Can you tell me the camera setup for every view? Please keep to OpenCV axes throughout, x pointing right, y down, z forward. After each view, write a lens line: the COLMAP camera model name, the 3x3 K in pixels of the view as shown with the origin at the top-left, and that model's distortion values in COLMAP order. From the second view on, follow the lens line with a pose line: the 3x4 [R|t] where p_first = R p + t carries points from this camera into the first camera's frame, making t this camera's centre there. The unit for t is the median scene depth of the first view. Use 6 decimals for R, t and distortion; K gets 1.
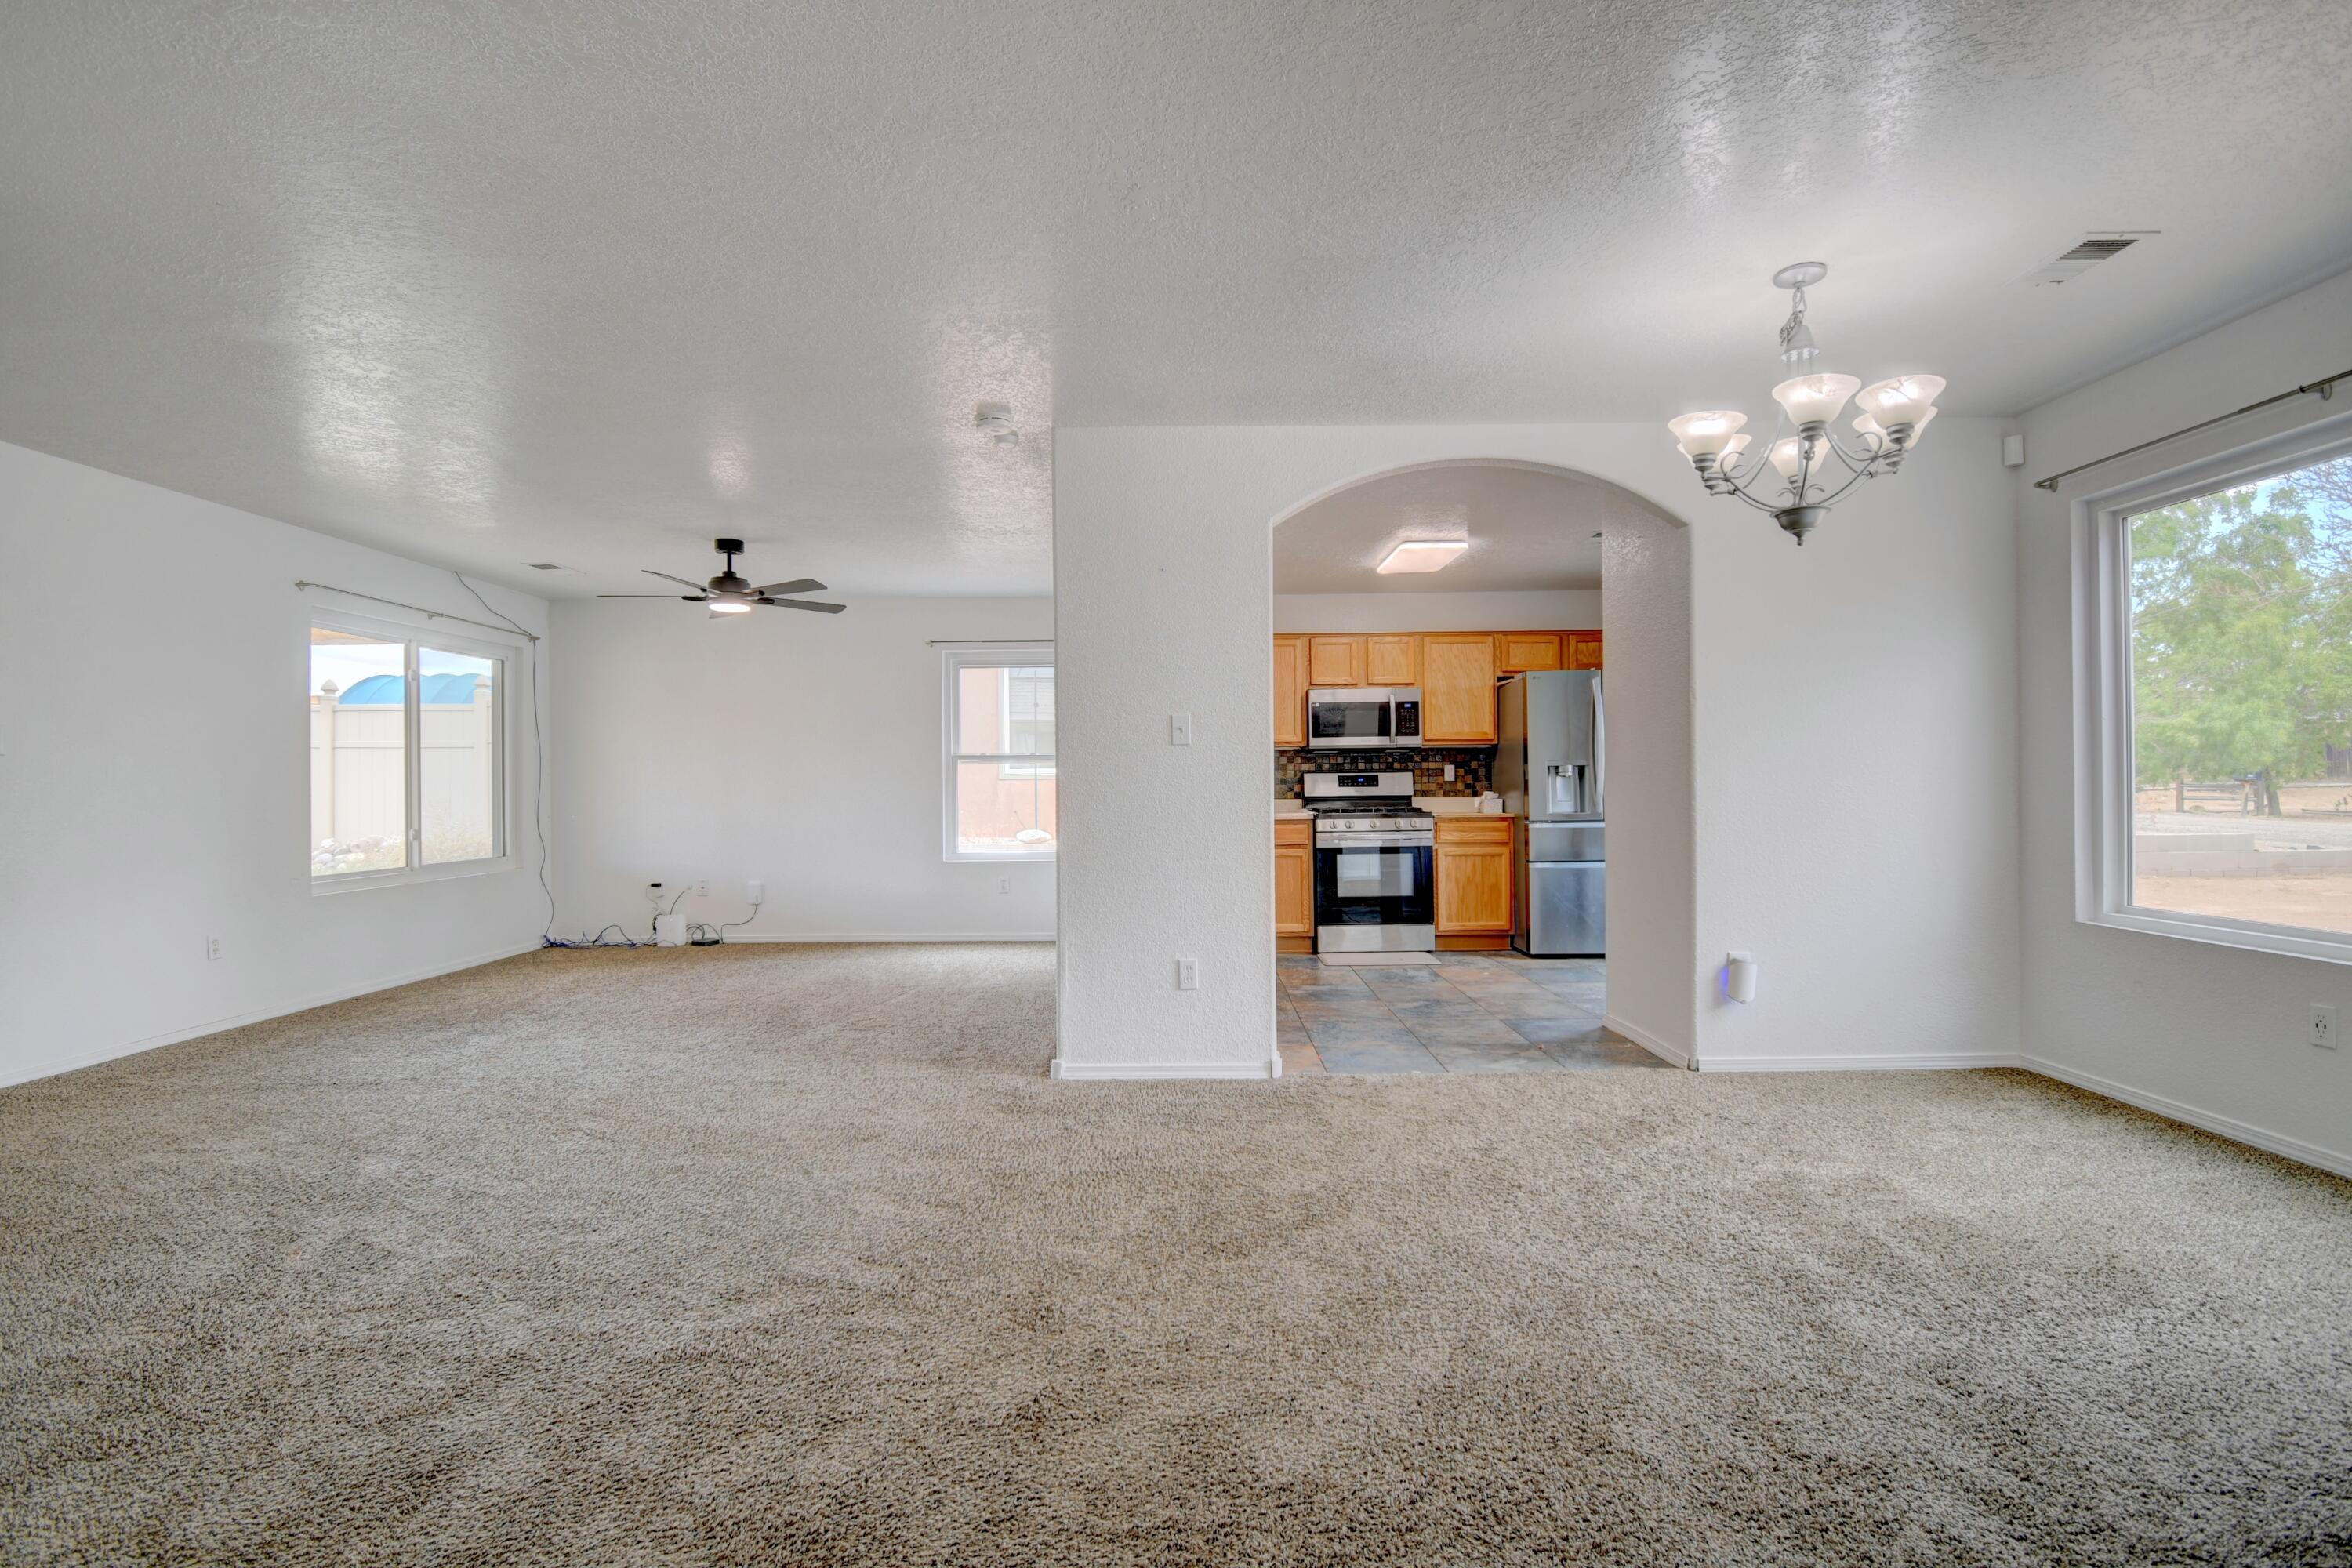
lens RADIAL K [[1032.5, 0, 1176.2], [0, 1032.5, 789.3], [0, 0, 1]] dist [-0.013950, -0.002774]
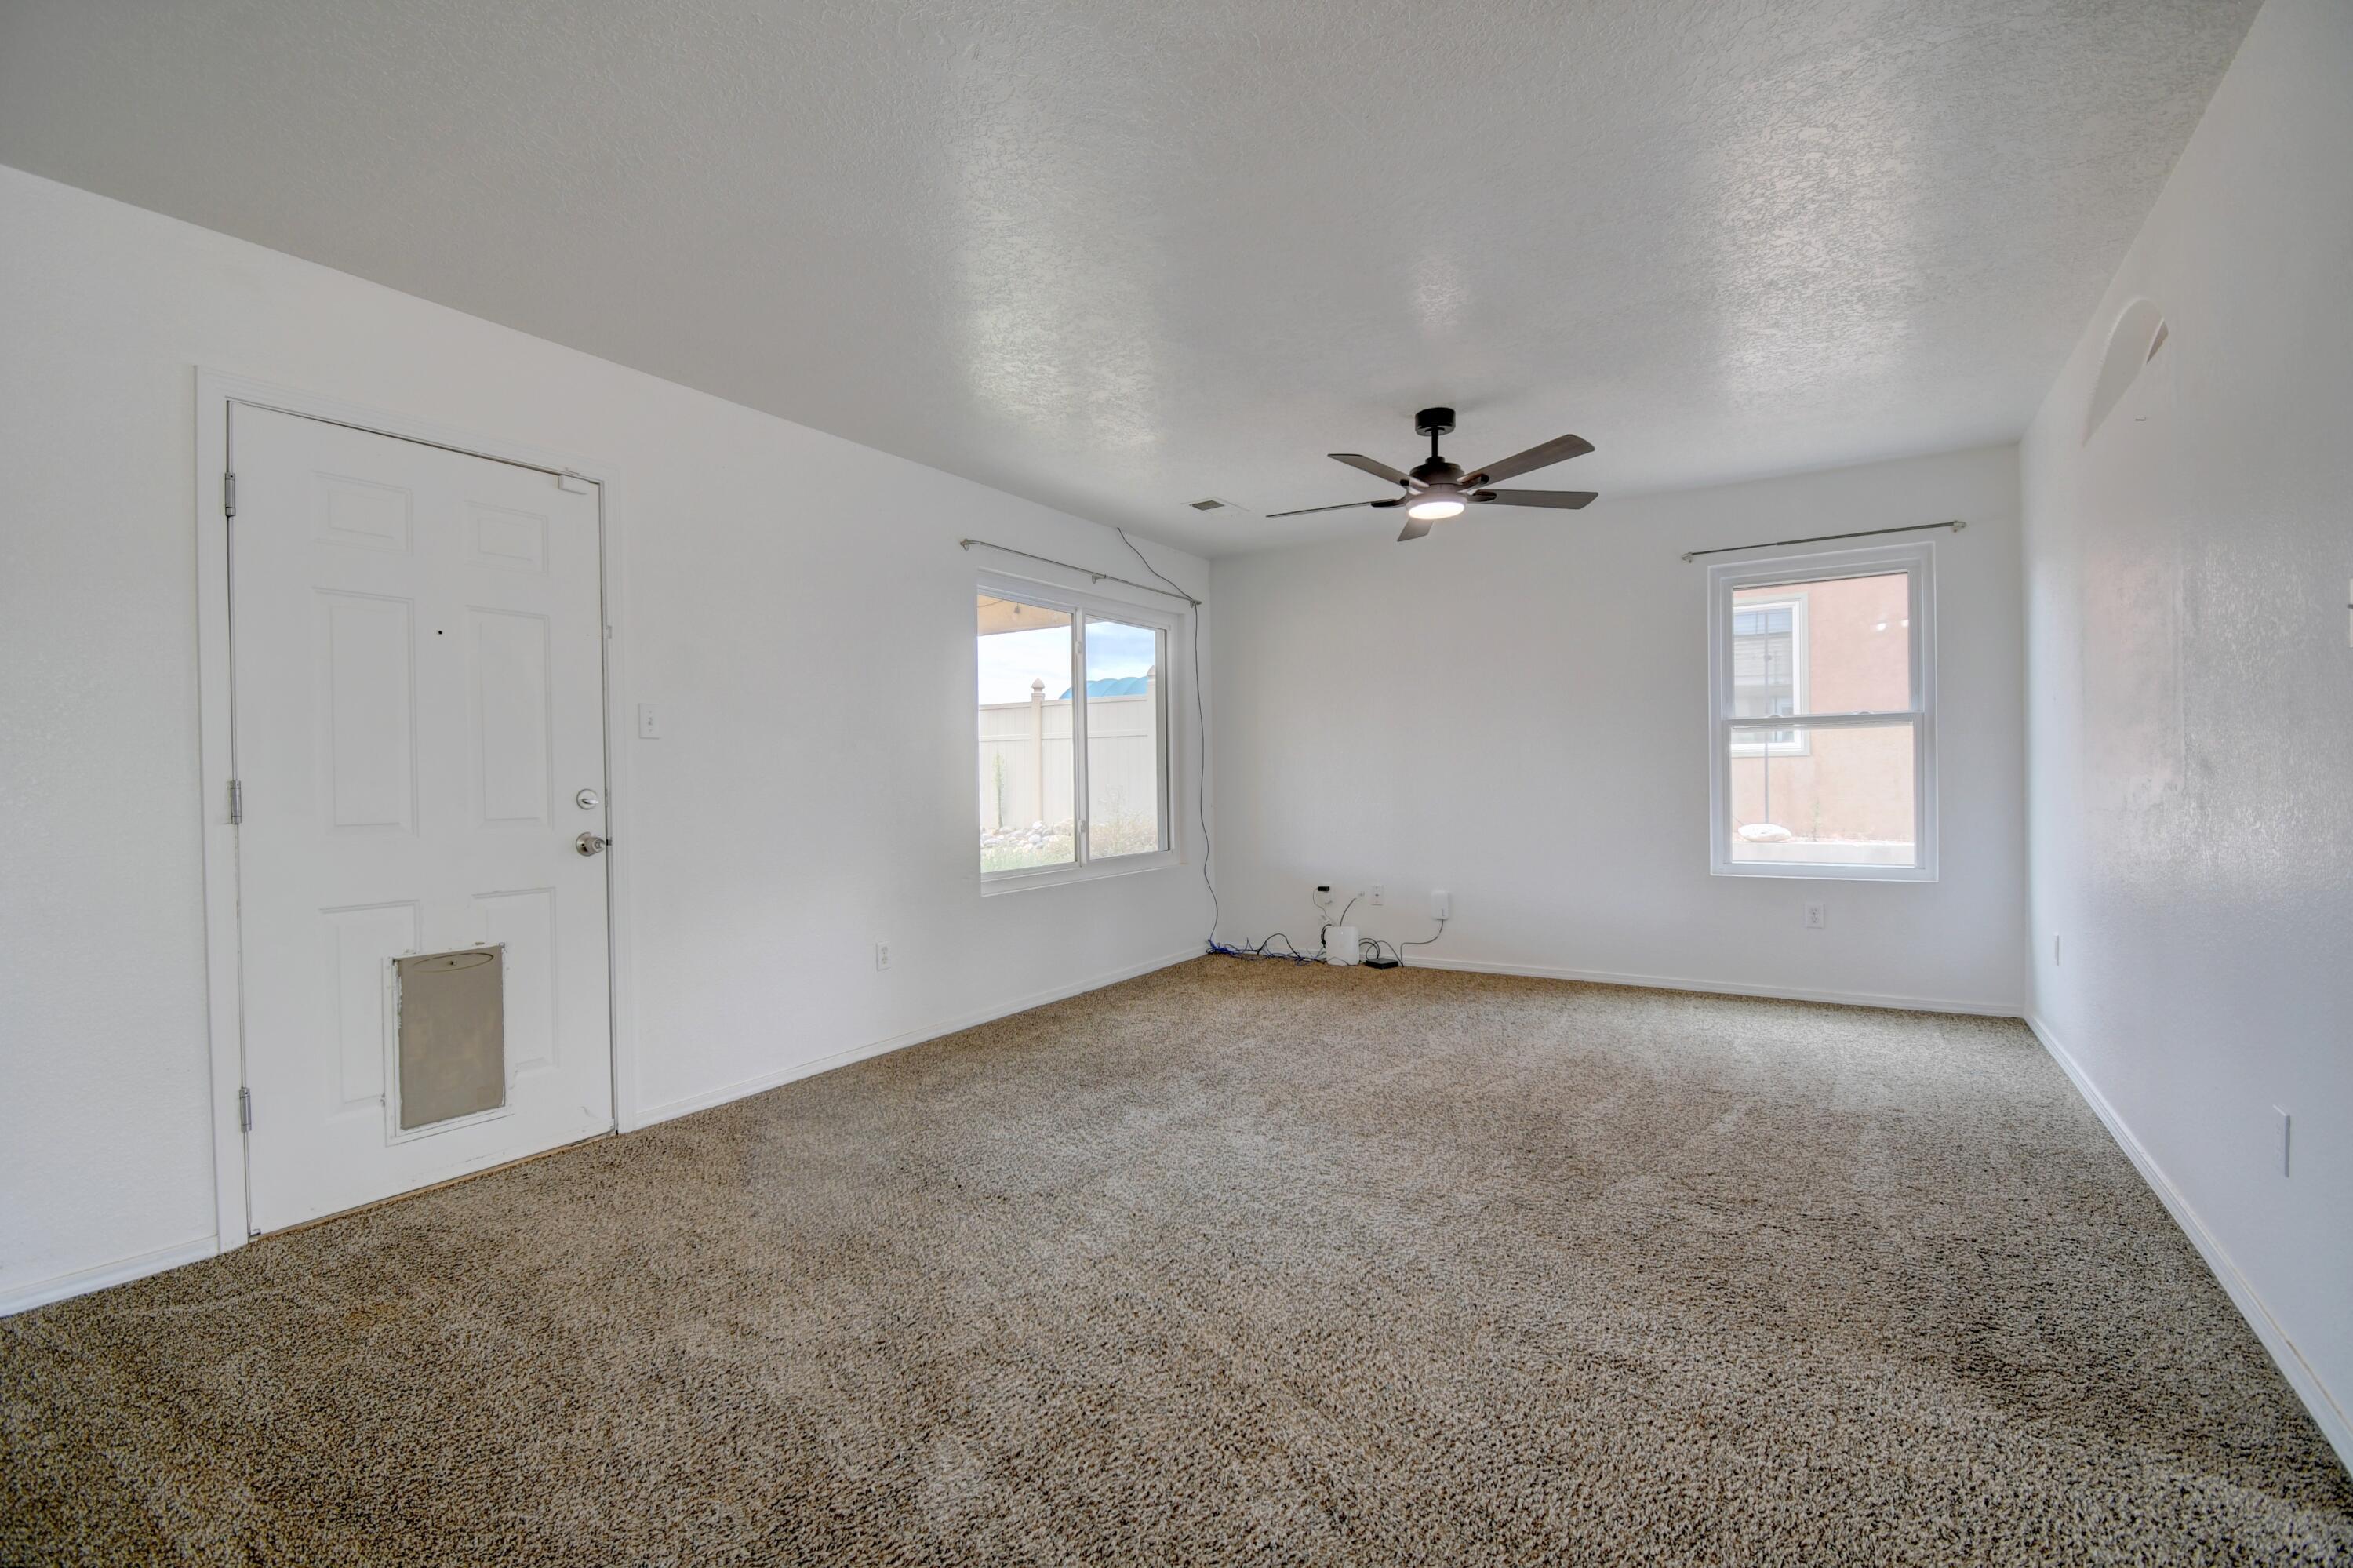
lens RADIAL K [[1033.0, 0, 1178.8], [0, 1033.0, 782.1], [0, 0, 1]] dist [-0.013950, -0.002774]
pose [[0.838750, -0.004586, -0.544498, -0.181441], [0.008825, 0.999948, 0.005171, 0.002008], [0.544446, -0.009142, 0.838746, 0.288037]]
